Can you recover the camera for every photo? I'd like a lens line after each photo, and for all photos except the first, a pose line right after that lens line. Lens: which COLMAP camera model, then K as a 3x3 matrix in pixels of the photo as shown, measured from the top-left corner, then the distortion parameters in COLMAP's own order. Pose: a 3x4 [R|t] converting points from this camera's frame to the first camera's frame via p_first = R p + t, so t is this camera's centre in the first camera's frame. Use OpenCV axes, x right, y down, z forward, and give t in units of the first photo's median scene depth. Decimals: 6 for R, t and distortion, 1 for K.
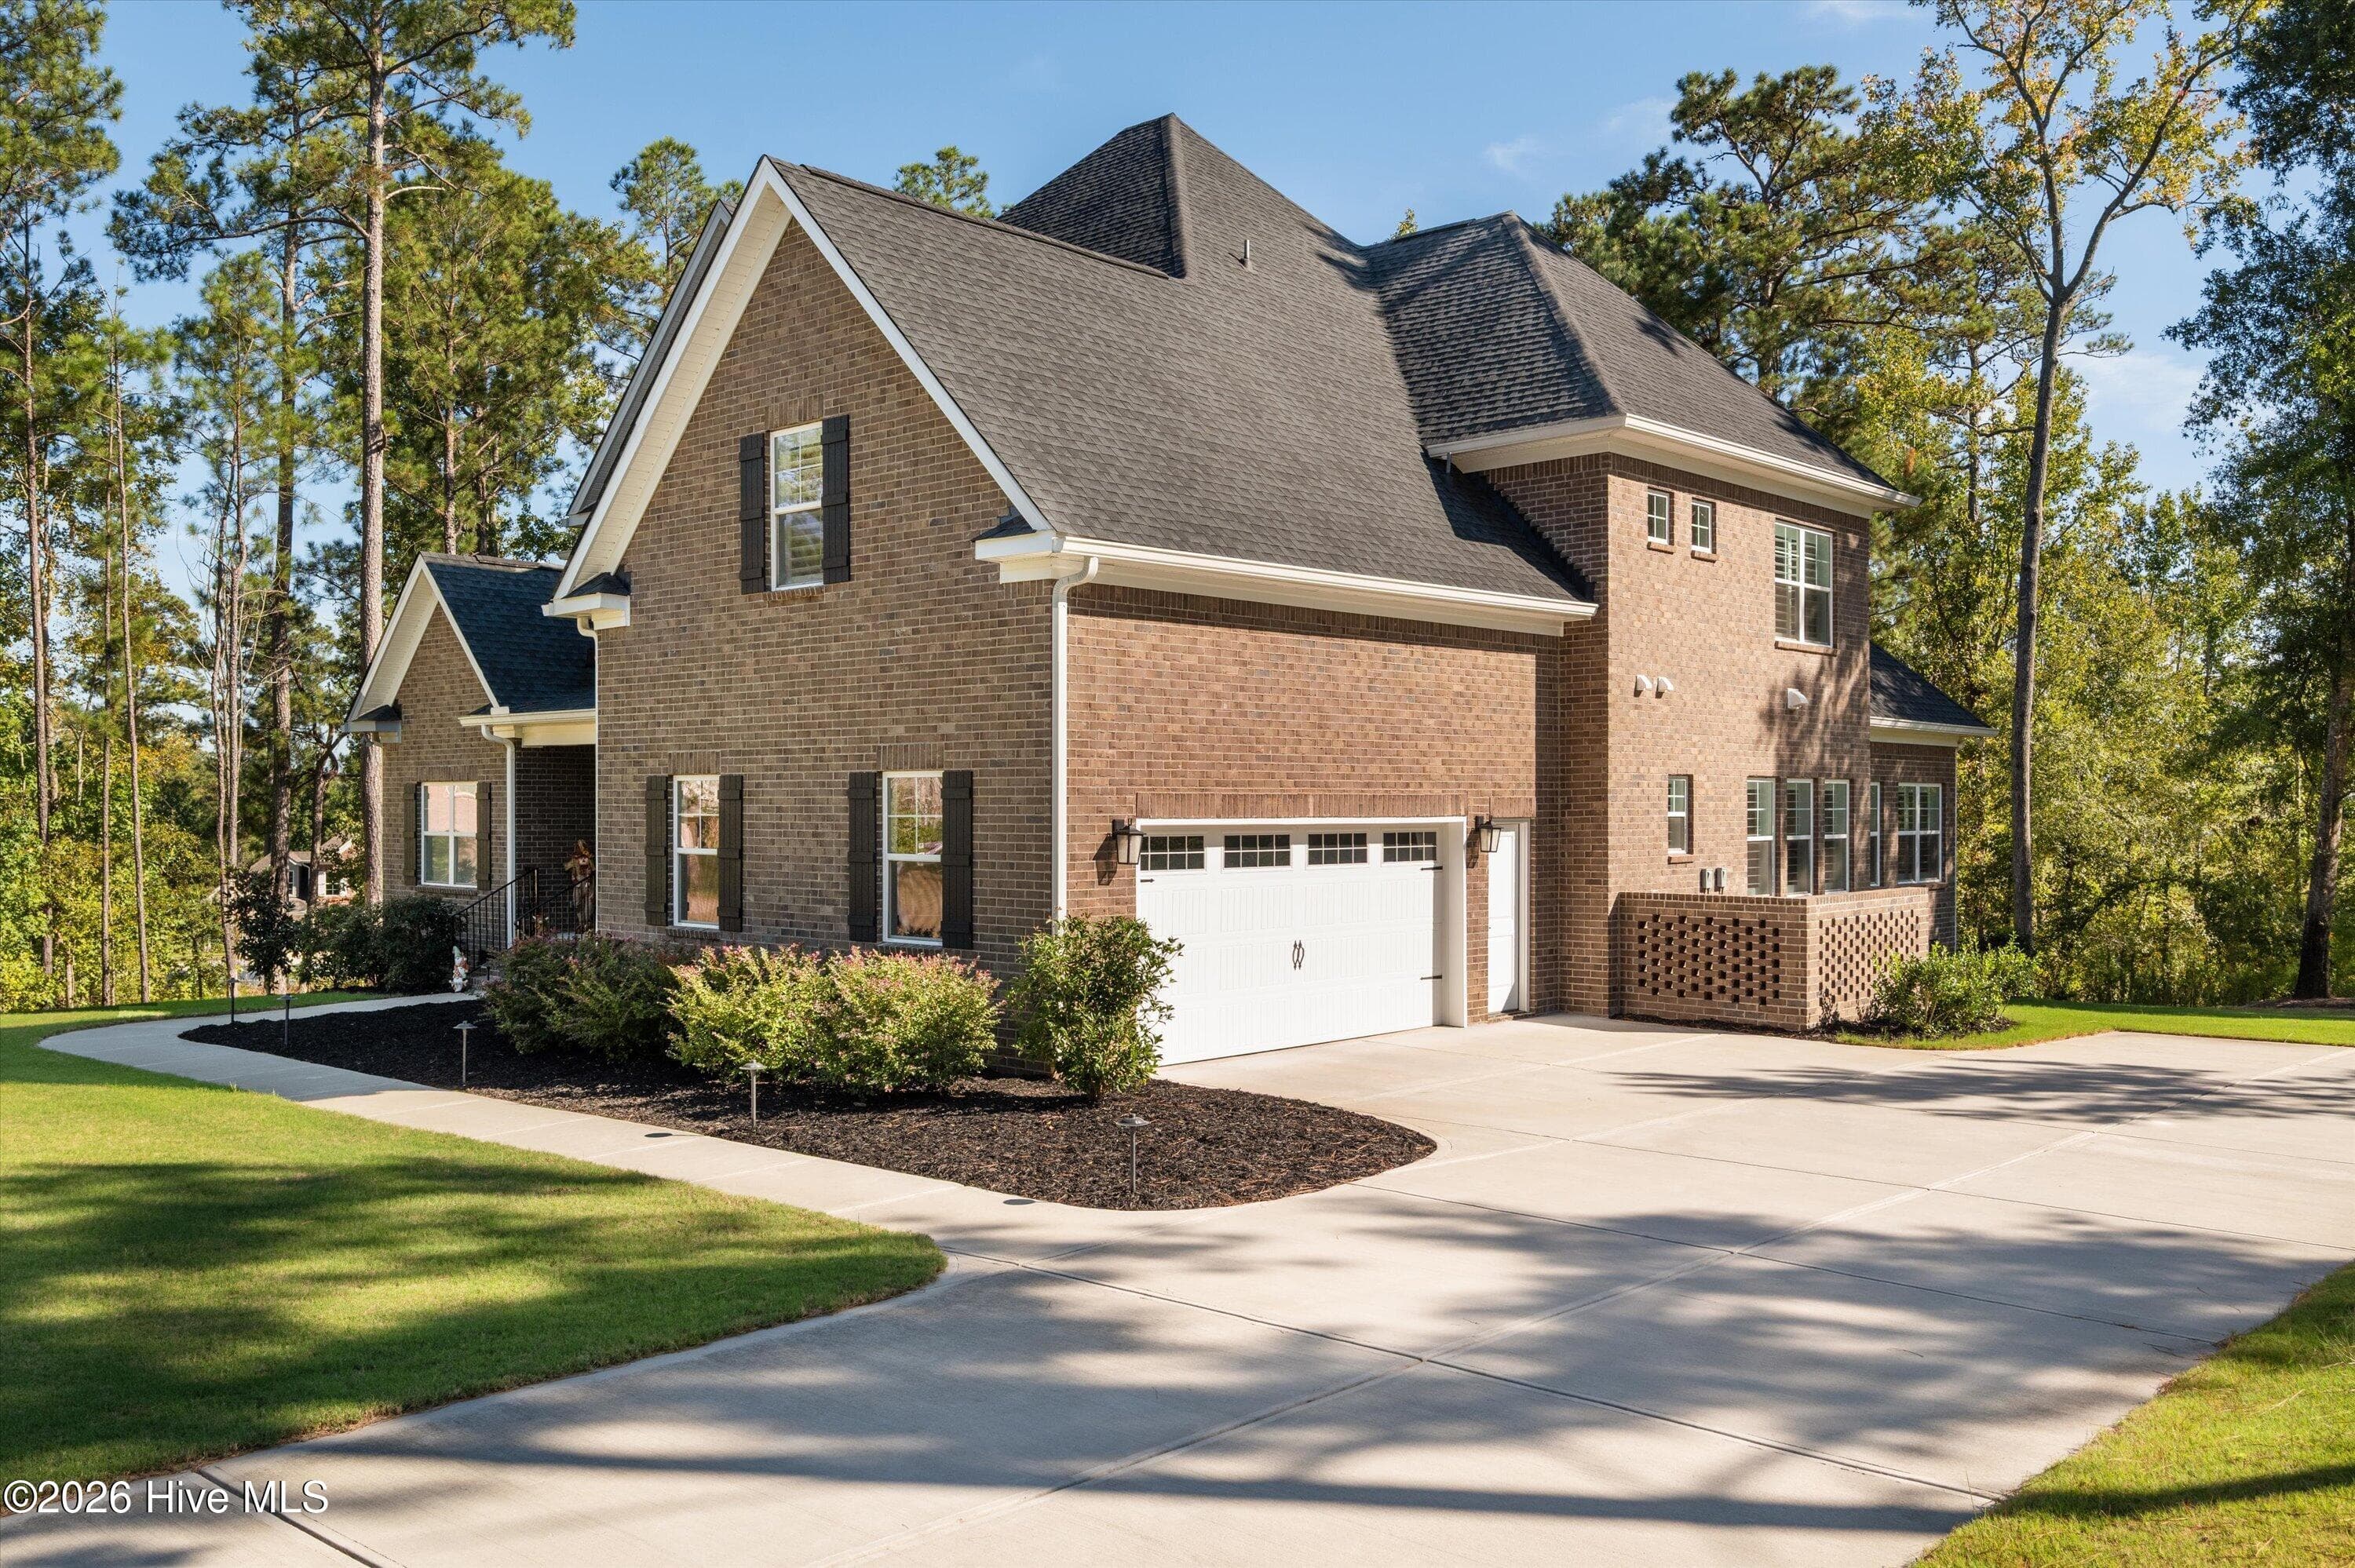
lens RADIAL K [[1974.1, 0, 1189.0], [0, 1974.1, 770.8], [0, 0, 1]] dist [0.007070, -0.012528]
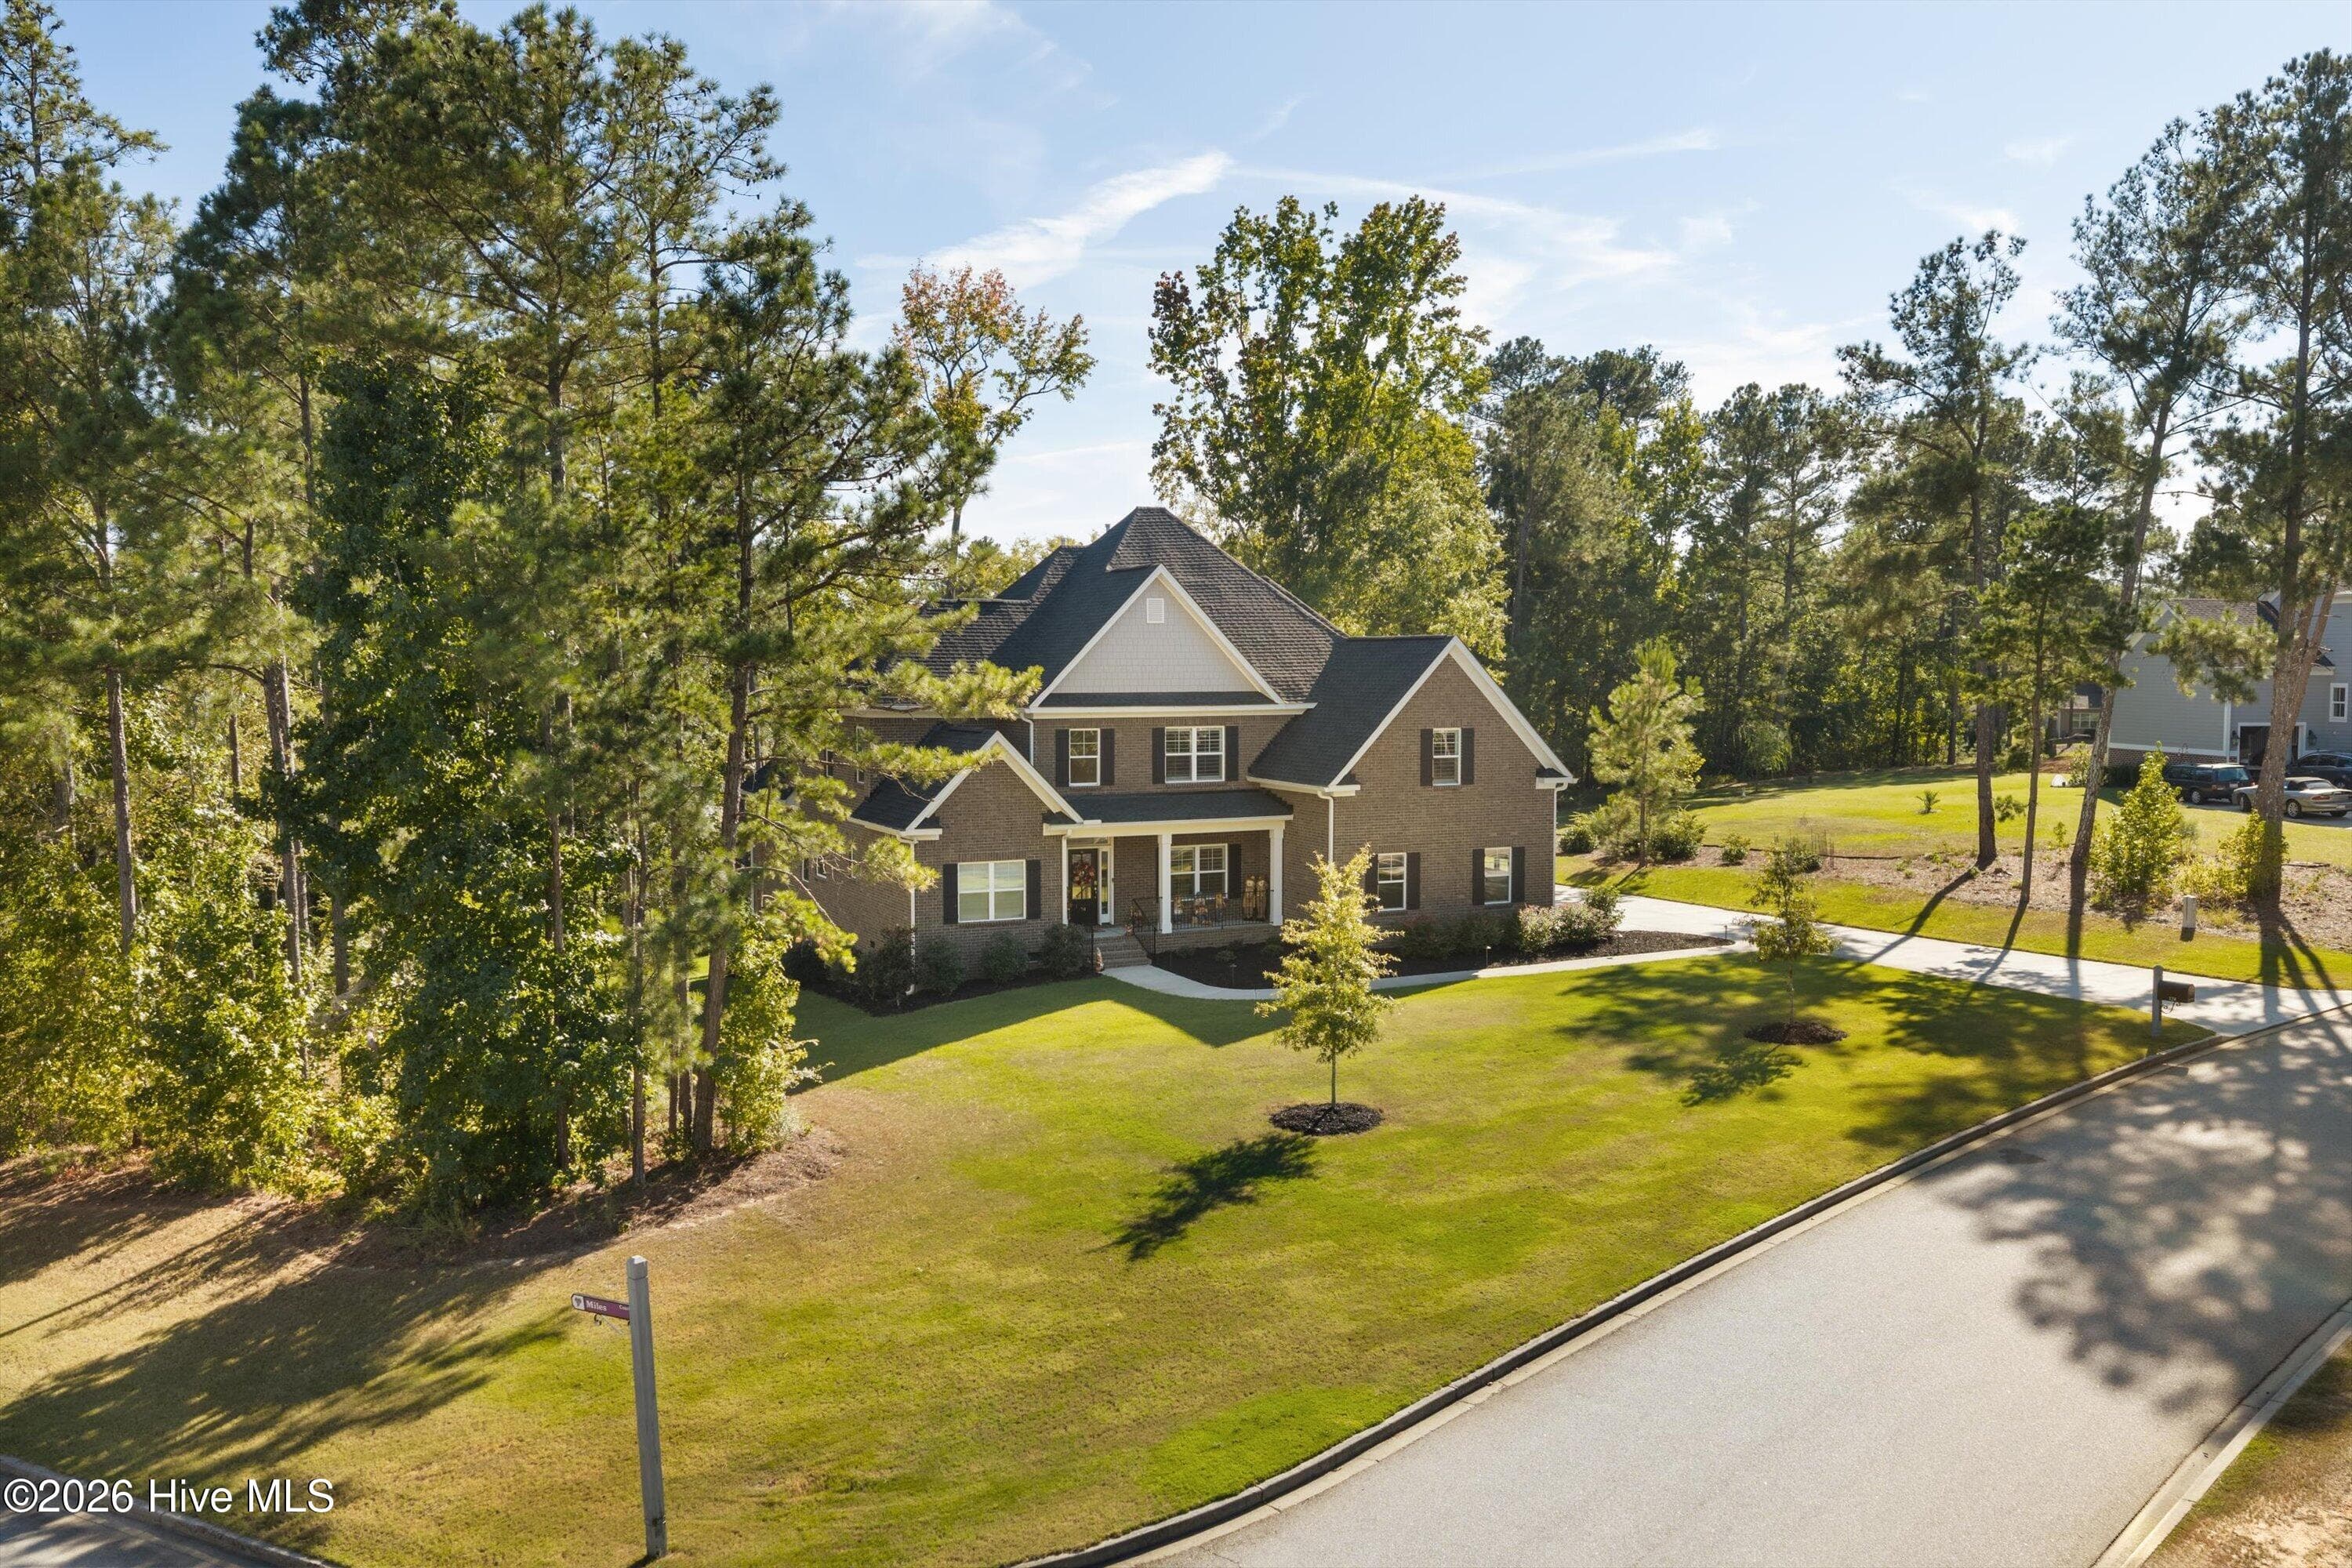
lens RADIAL K [[1971.9, 0, 1193.2], [0, 1971.9, 801.9], [0, 0, 1]] dist [0.007070, -0.012528]
pose [[0.370357, -0.068552, 0.926356, -2.620727], [-0.017321, 0.996590, 0.080674, -0.257955], [-0.928728, -0.045924, 0.367907, 0.261436]]
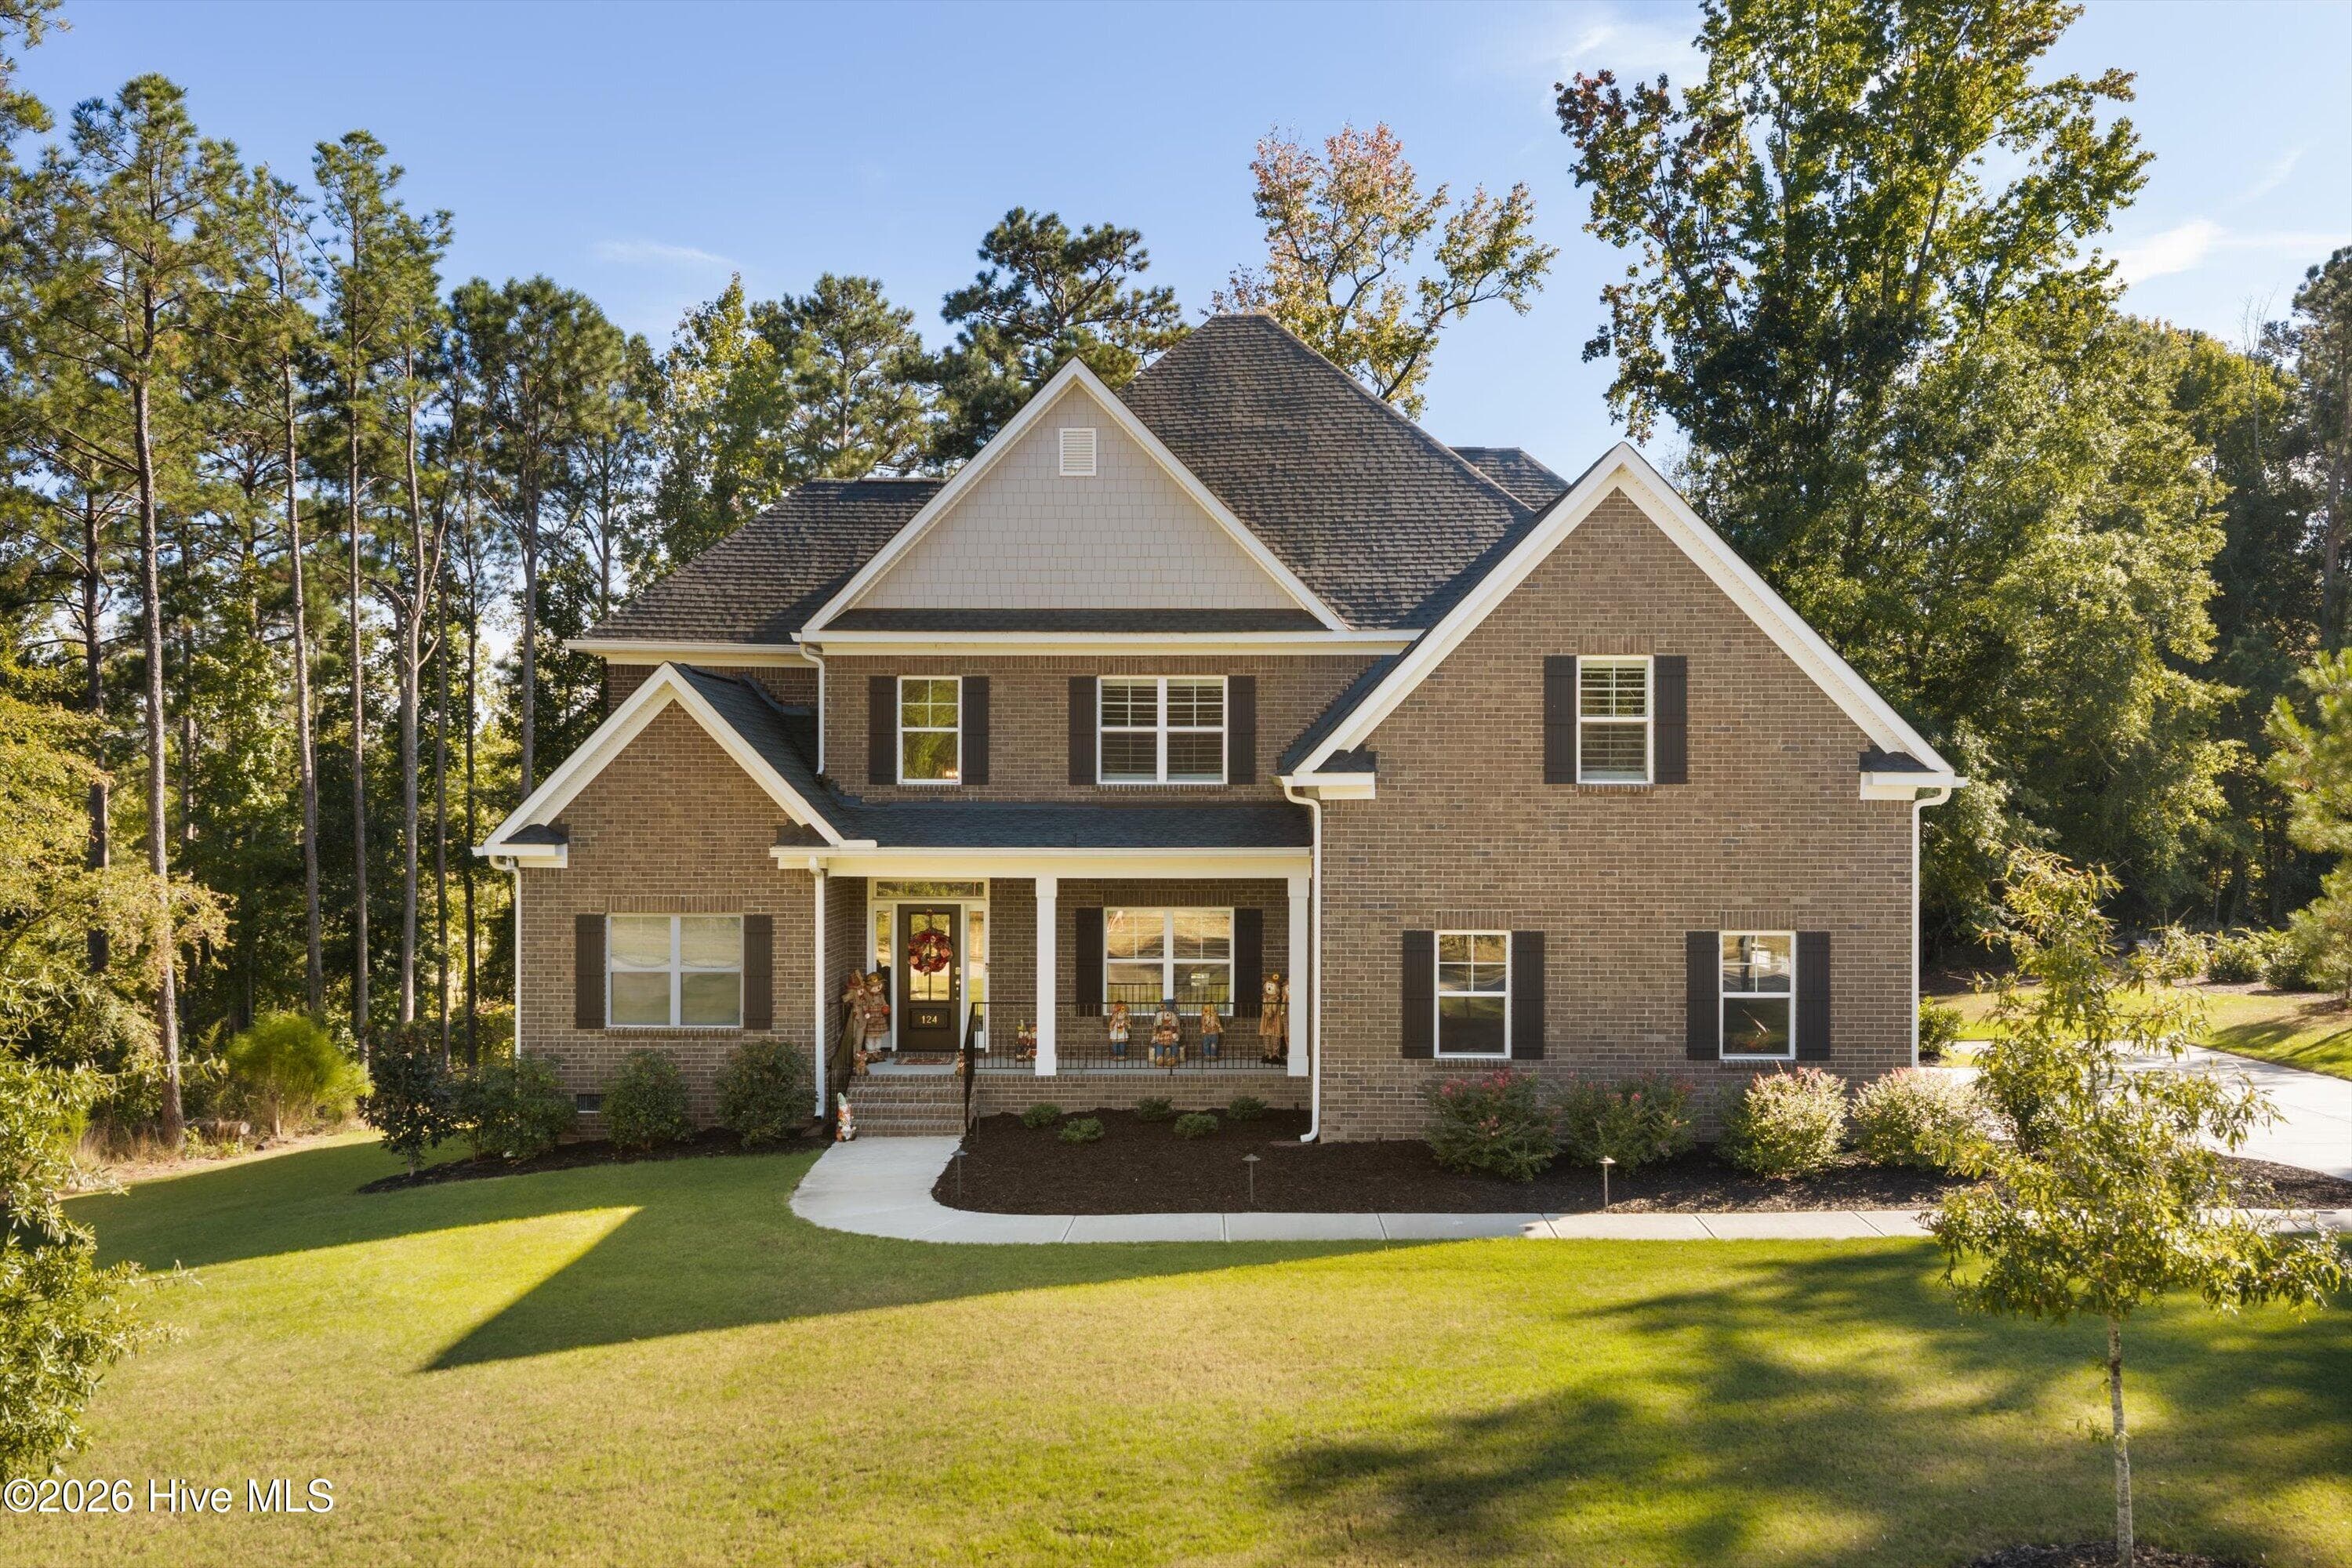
lens RADIAL K [[1971.9, 0, 1183.7], [0, 1971.9, 795.4], [0, 0, 1]] dist [0.007070, -0.012528]
pose [[0.750952, 0.000277, 0.660356, -1.097028], [-0.013676, 0.999792, 0.015133, -0.089046], [-0.660215, -0.020395, 0.750800, 0.208216]]
